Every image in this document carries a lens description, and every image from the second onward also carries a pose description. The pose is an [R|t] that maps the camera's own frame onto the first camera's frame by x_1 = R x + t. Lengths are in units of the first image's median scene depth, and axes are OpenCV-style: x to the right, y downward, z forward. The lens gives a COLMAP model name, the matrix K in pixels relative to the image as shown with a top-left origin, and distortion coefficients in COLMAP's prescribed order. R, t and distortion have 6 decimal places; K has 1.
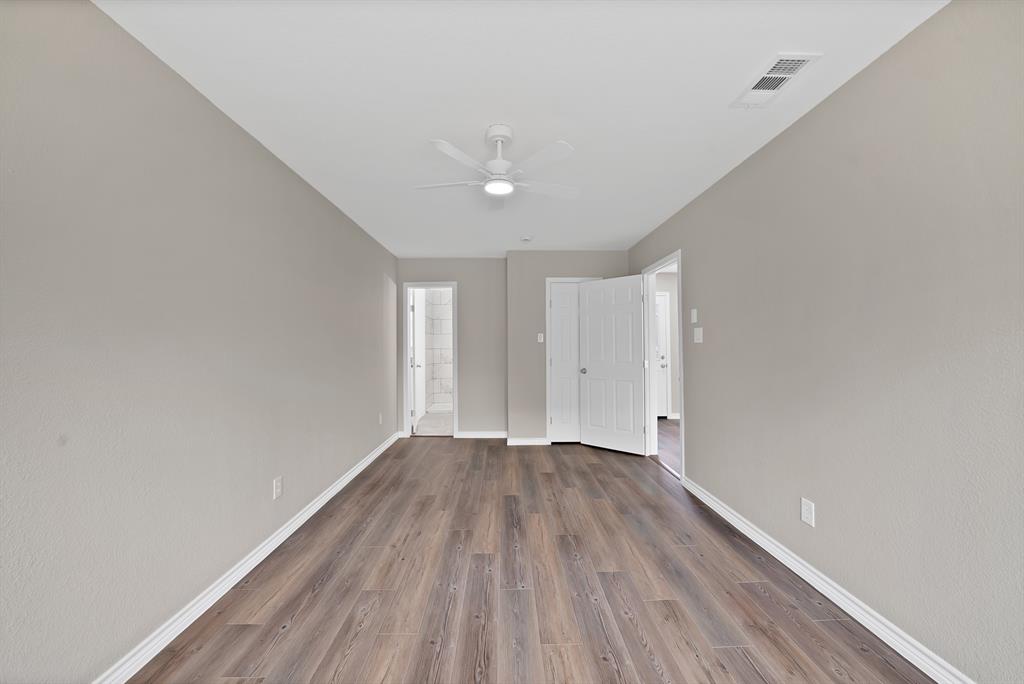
lens RADIAL K [[372.9, 0, 498.7], [0, 372.9, 324.3], [0, 0, 1]] dist [-0.025530, 0.004875]
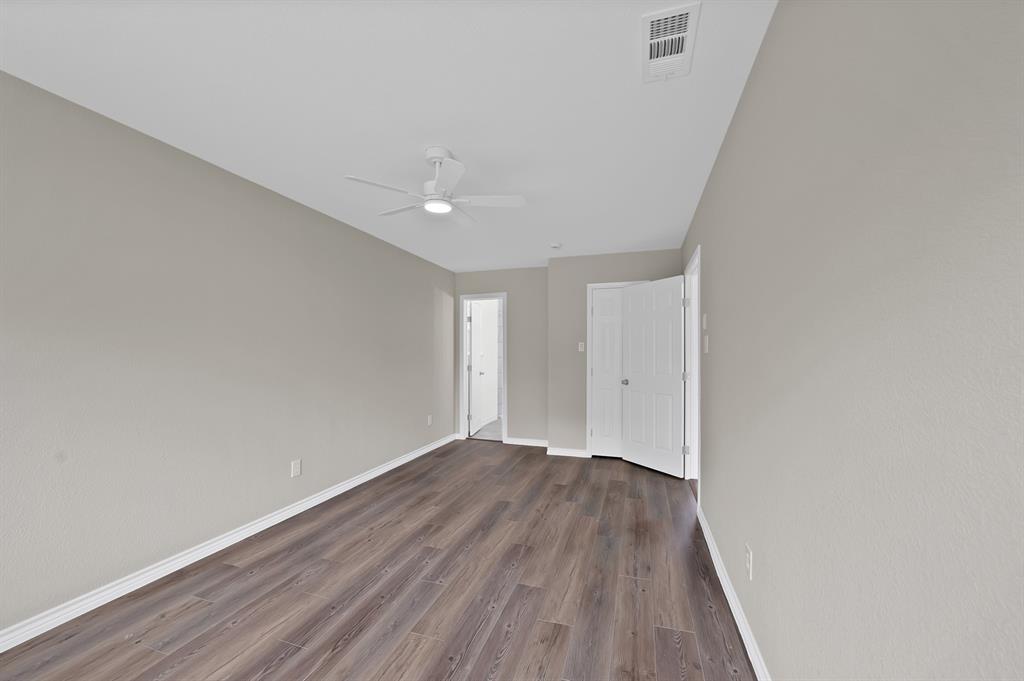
lens RADIAL K [[372.9, 0, 508.6], [0, 372.9, 337.2], [0, 0, 1]] dist [-0.025530, 0.004875]
pose [[0.948371, -0.011531, -0.316955, 0.412673], [0.015584, 0.999826, 0.010255, -0.002126], [0.316781, -0.014665, 0.948385, 0.041854]]
